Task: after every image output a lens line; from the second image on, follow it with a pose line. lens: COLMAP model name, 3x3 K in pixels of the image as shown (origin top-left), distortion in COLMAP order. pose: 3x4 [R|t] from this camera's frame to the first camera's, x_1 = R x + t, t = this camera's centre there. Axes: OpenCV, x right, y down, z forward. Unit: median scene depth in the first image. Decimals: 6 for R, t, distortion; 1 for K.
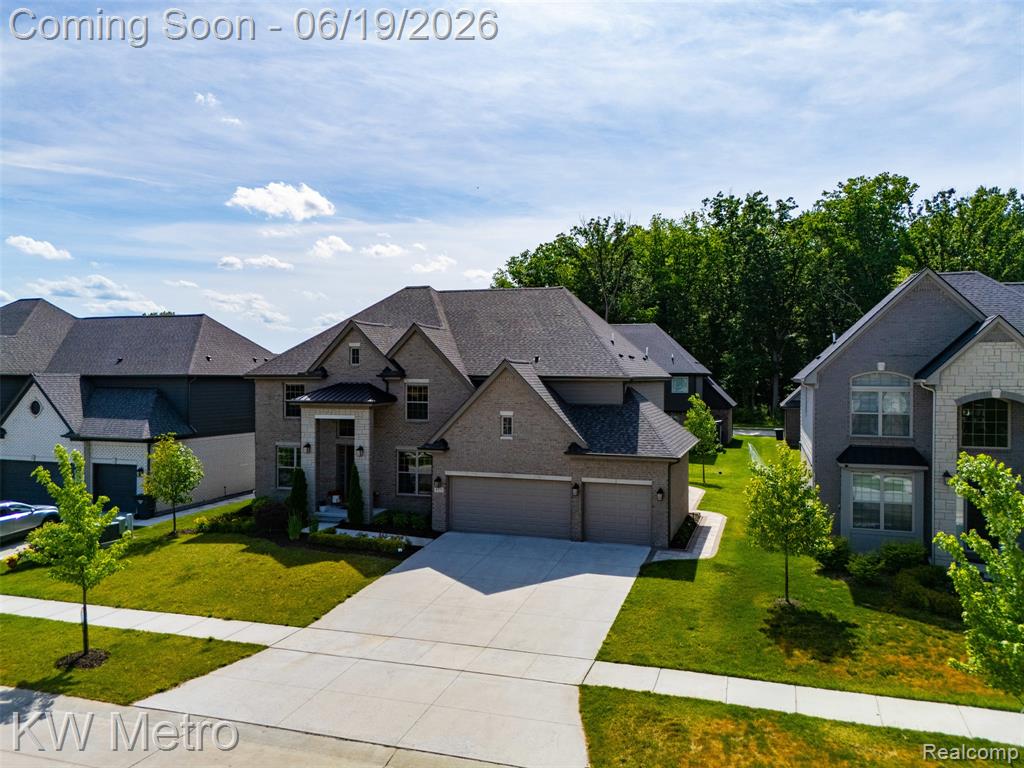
lens RADIAL K [[756.0, 0, 512.0], [0, 756.0, 384.0], [0, 0, 1]] dist [0.072006, -0.081521]
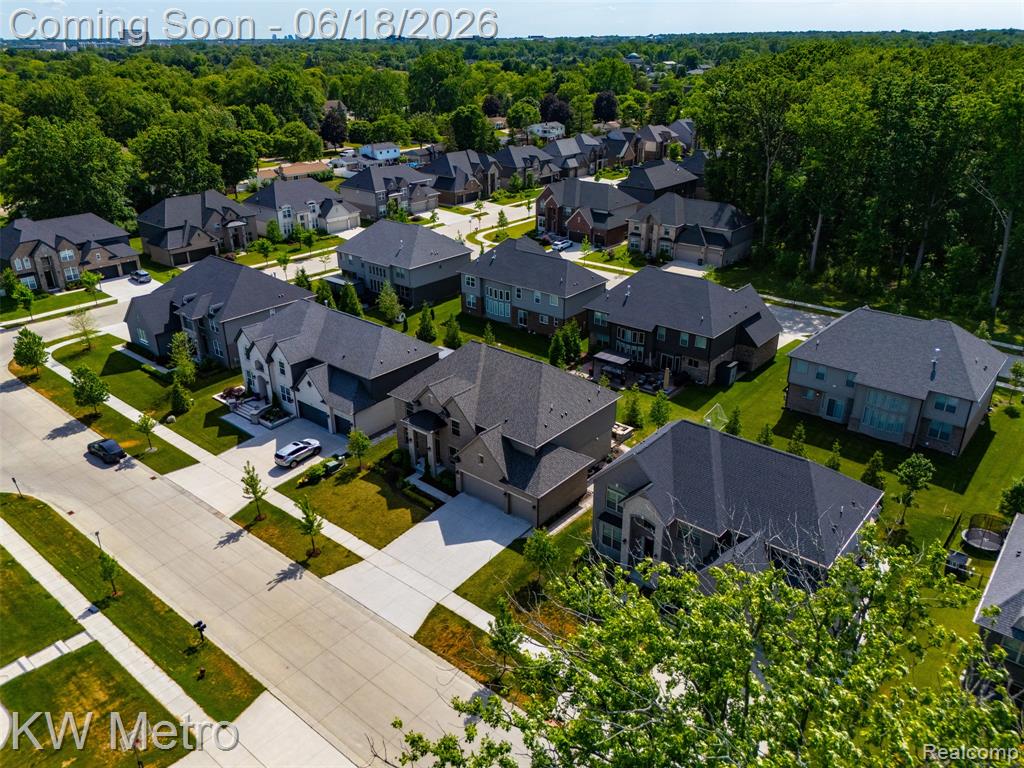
lens RADIAL K [[746.6, 0, 512.0], [0, 746.6, 384.0], [0, 0, 1]] dist [0.090018, -0.075612]
pose [[0.932063, 0.141963, -0.333323, 0.753594], [0.004999, 0.914905, 0.403637, -1.001573], [0.362261, -0.377882, 0.852040, -0.729741]]
